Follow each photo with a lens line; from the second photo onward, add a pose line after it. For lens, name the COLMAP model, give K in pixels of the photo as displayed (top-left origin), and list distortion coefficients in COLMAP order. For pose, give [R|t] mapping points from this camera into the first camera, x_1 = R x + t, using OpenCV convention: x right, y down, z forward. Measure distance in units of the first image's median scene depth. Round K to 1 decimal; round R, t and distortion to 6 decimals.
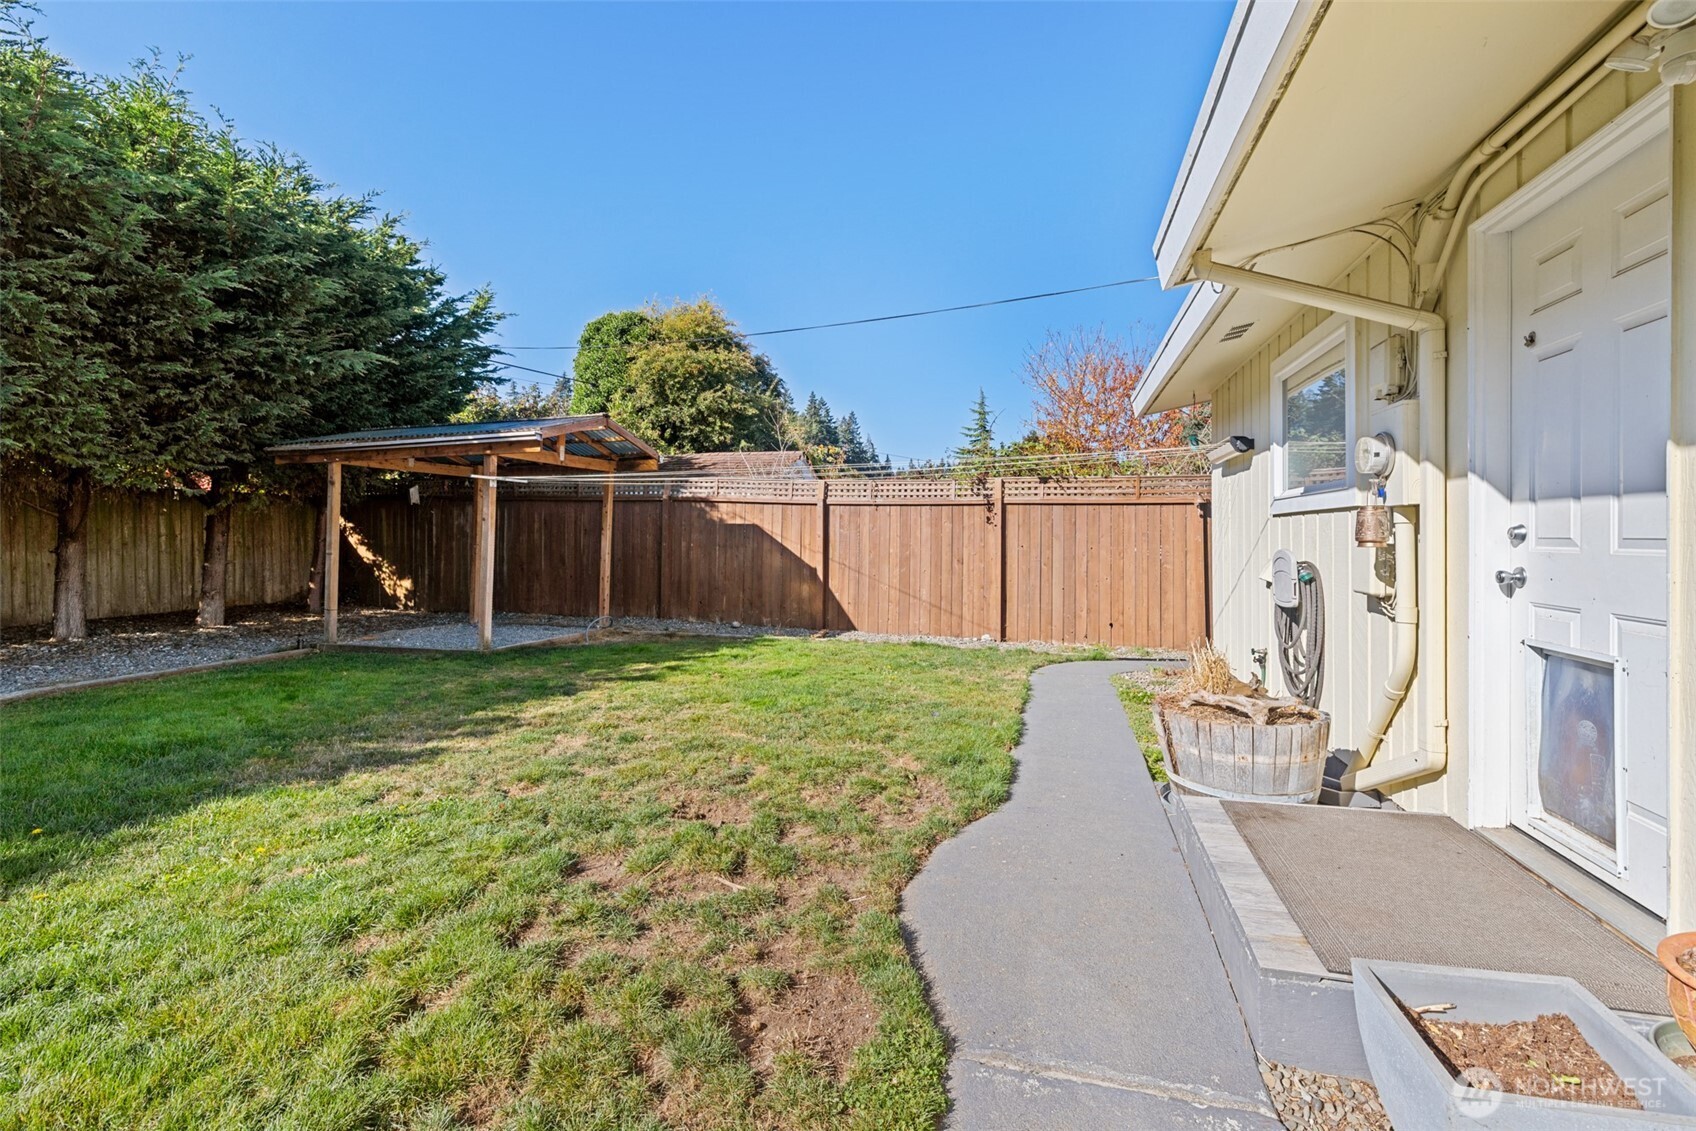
lens RADIAL K [[726.5, 0, 842.8], [0, 726.5, 549.7], [0, 0, 1]] dist [0.001696, -0.000105]
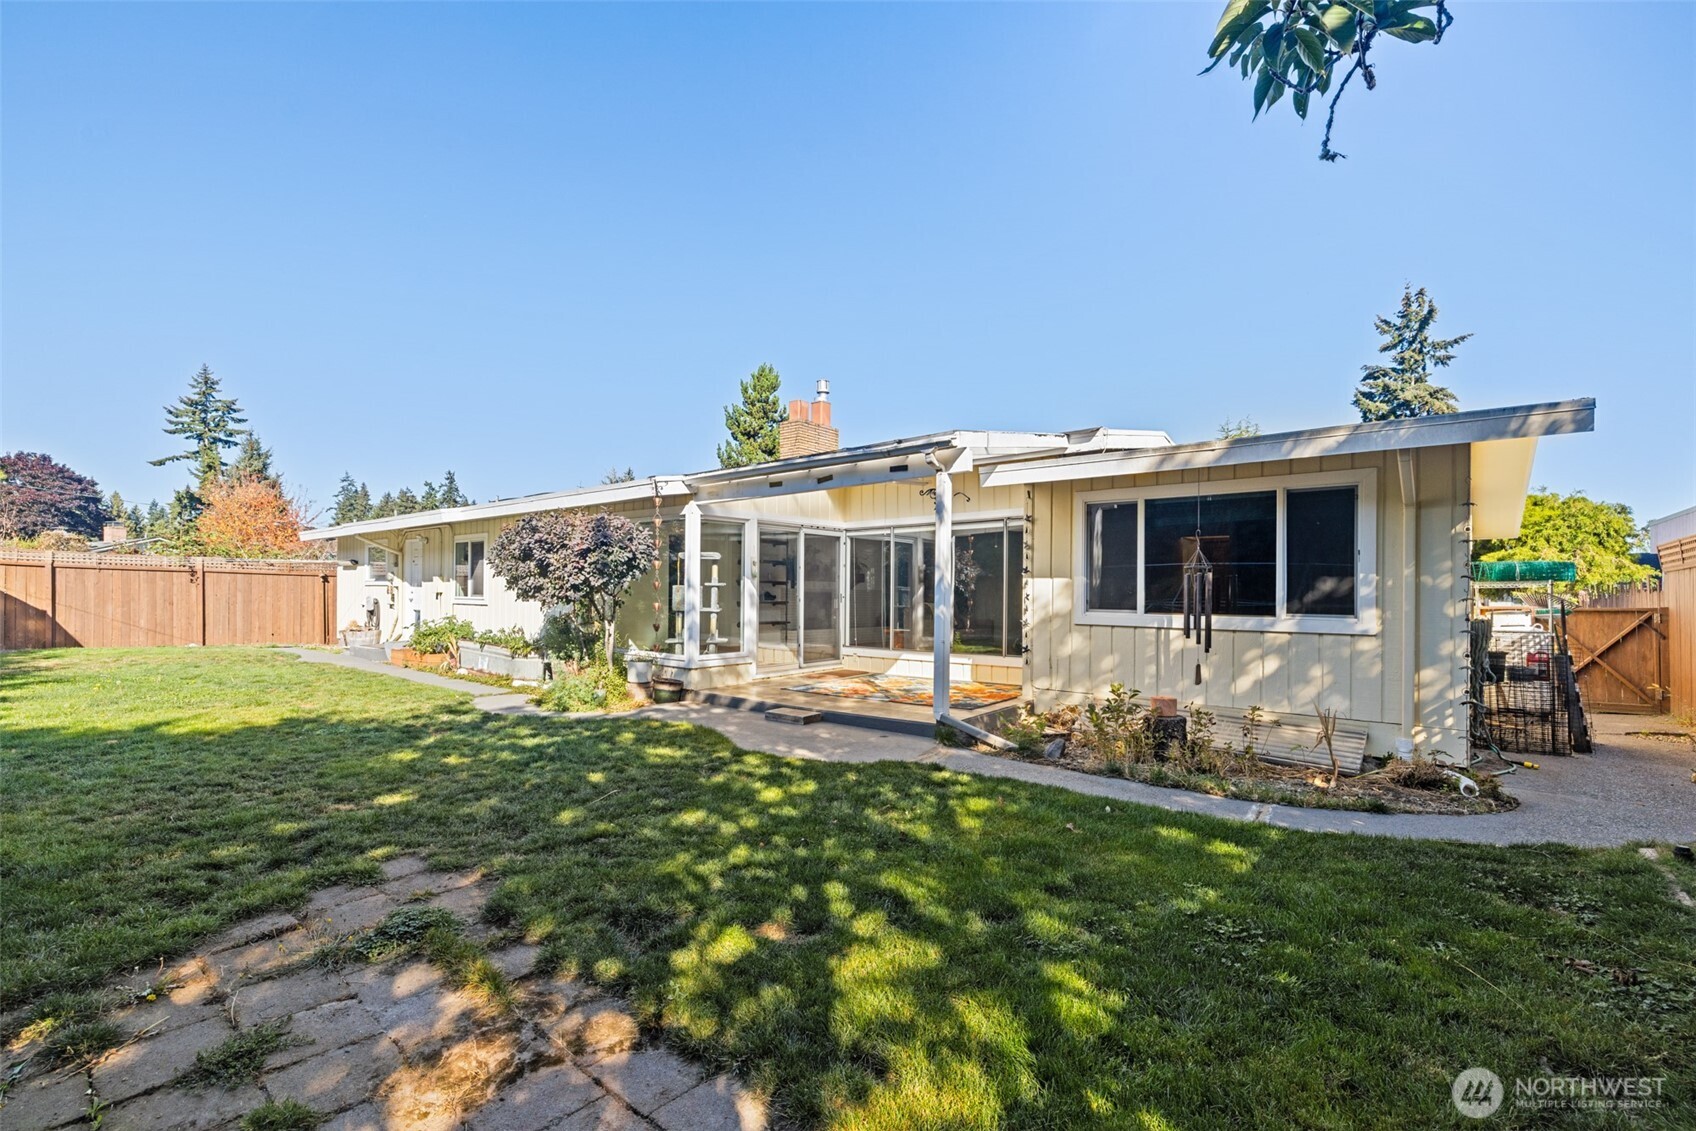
lens RADIAL K [[726.5, 0, 836.7], [0, 726.5, 583.9], [0, 0, 1]] dist [0.001696, -0.000105]
pose [[0.403239, 0.018628, 0.914905, -0.747177], [0.005698, 0.999722, -0.022866, 0.016302], [-0.915077, 0.014434, 0.403021, -1.095742]]
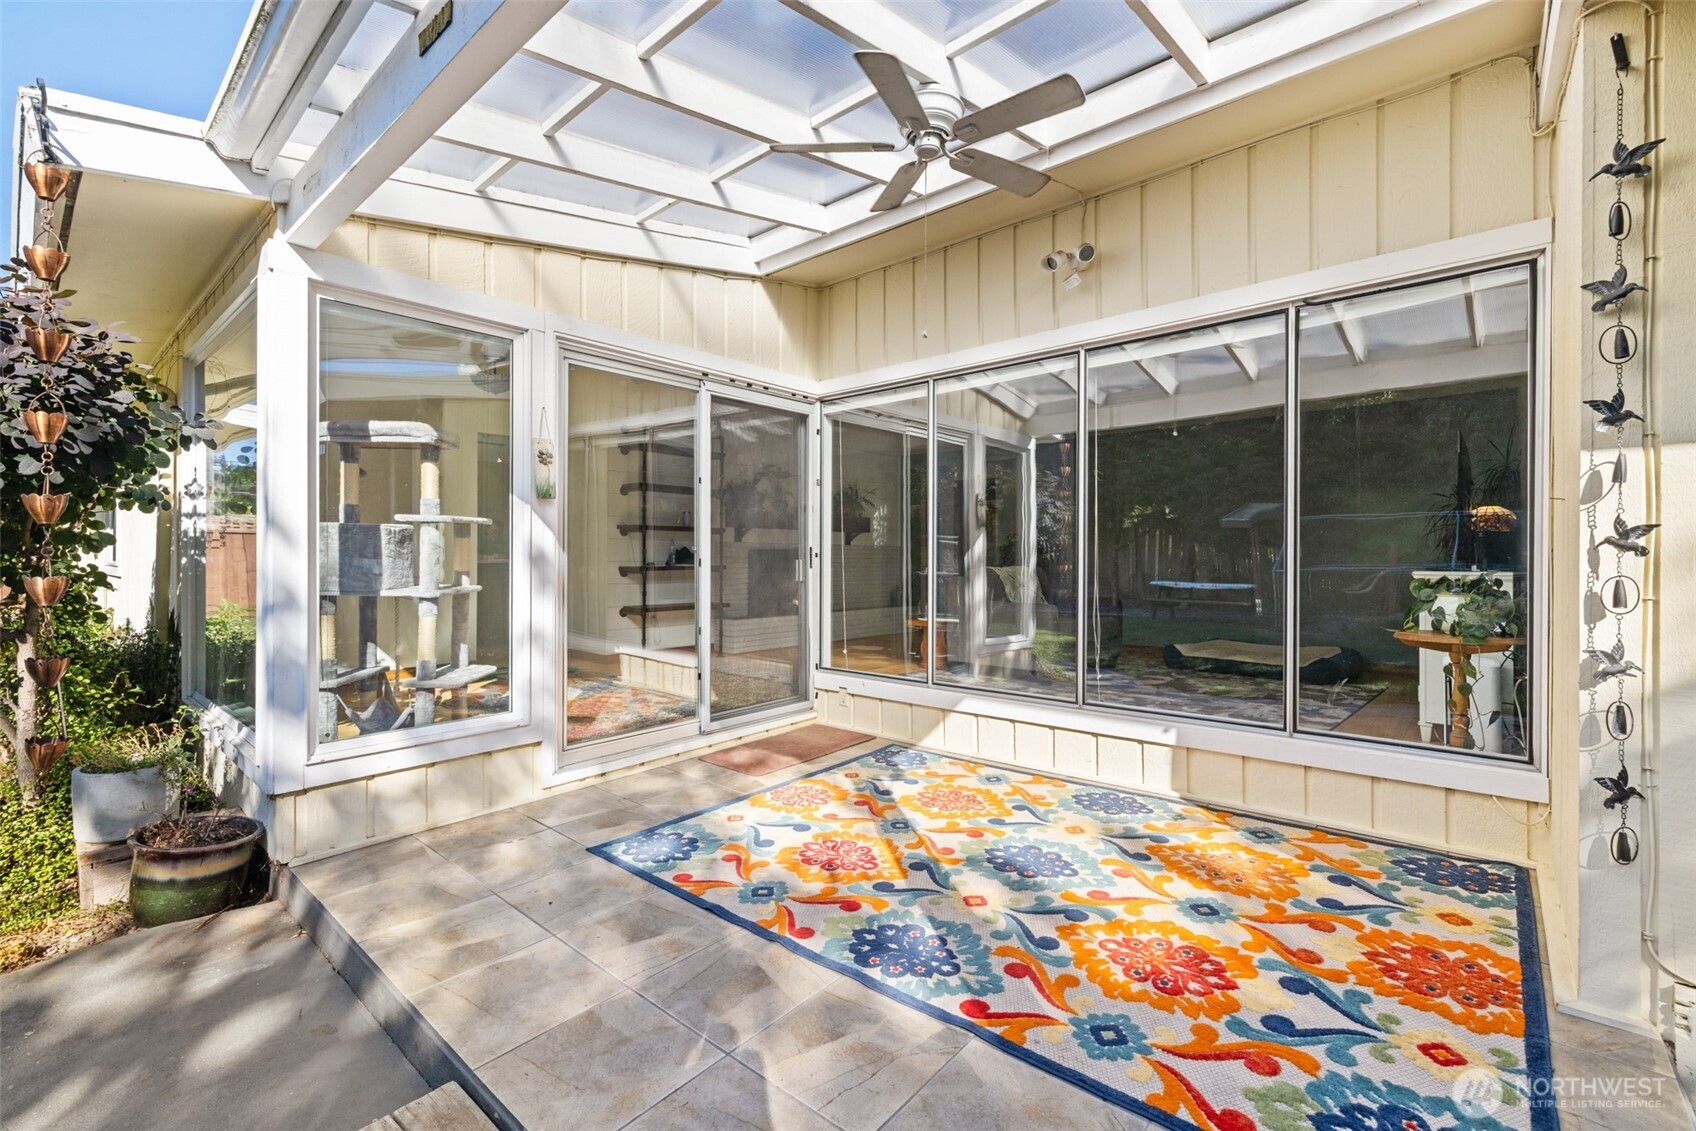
lens RADIAL K [[726.5, 0, 842.2], [0, 726.5, 559.8], [0, 0, 1]] dist [0.001696, -0.000105]
pose [[0.407527, -0.000056, 0.913193, -0.185463], [0.013956, 0.999884, -0.006167, 0.017358], [-0.913086, 0.015258, 0.407481, -0.878900]]
